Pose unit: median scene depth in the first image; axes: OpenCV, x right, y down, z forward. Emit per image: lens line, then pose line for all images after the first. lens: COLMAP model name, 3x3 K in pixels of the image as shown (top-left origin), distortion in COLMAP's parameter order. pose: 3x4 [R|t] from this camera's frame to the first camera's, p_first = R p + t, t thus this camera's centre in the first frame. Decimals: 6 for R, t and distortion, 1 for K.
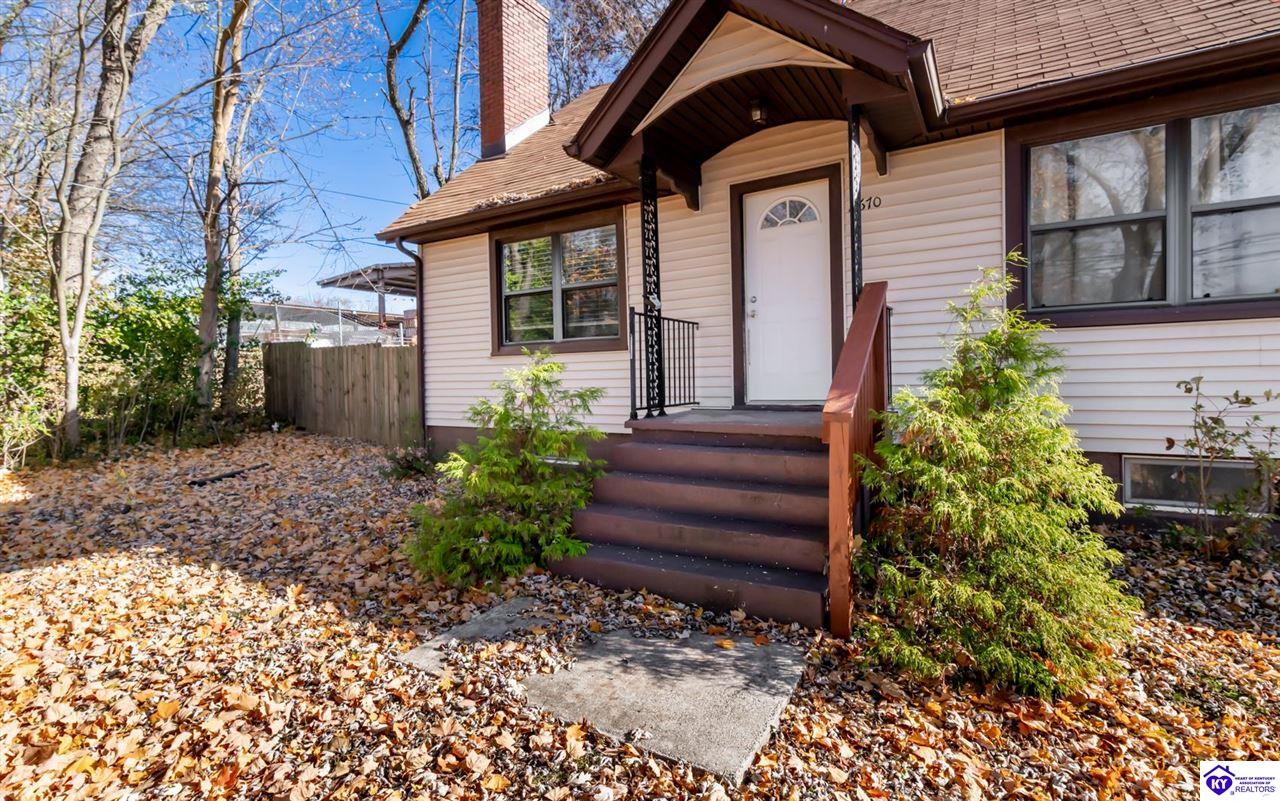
lens RADIAL K [[620.1, 0, 644.2], [0, 620.1, 393.2], [0, 0, 1]] dist [0.001994, 0.000170]
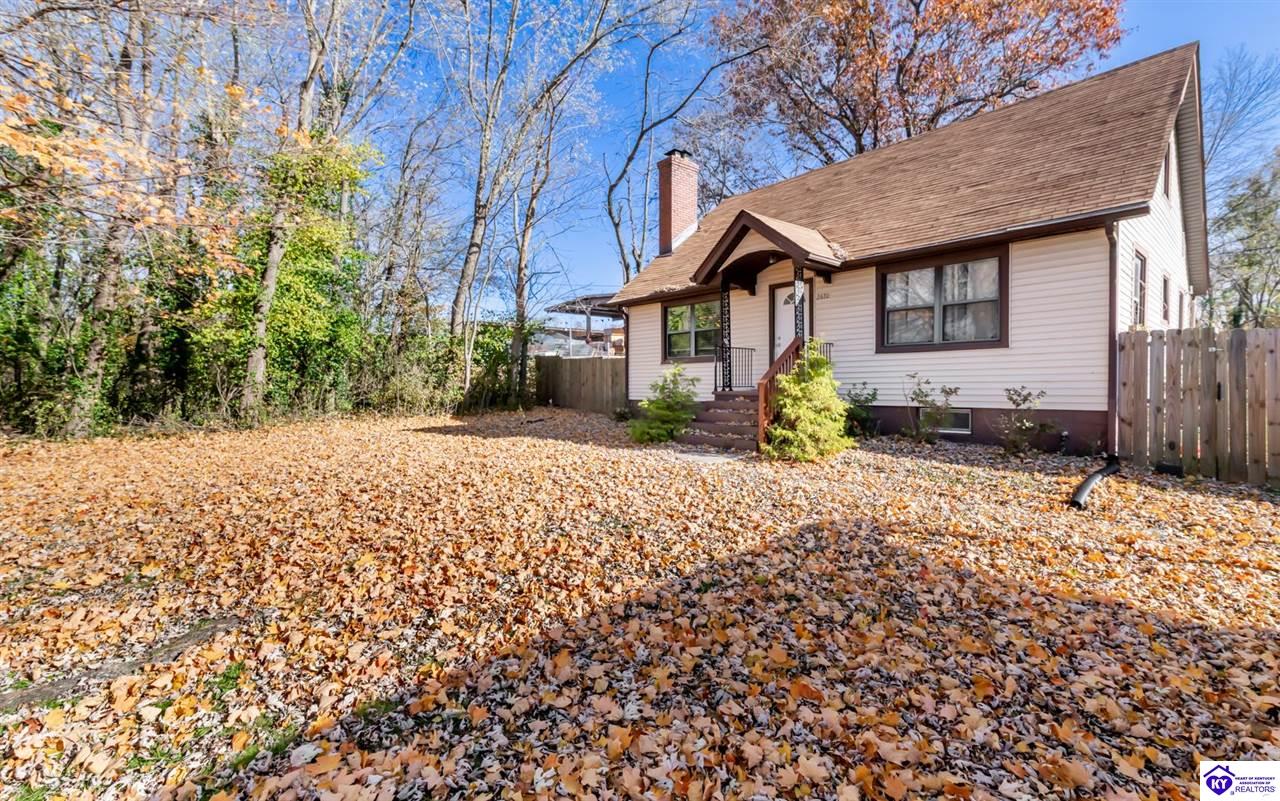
lens RADIAL K [[559.8, 0, 641.7], [0, 559.8, 394.0], [0, 0, 1]] dist [0.002749, -0.000037]
pose [[0.958031, 0.018455, -0.286069, 0.202946], [-0.019267, 0.999814, -0.000023, 0.036483], [0.286015, 0.005534, 0.958209, -0.713446]]
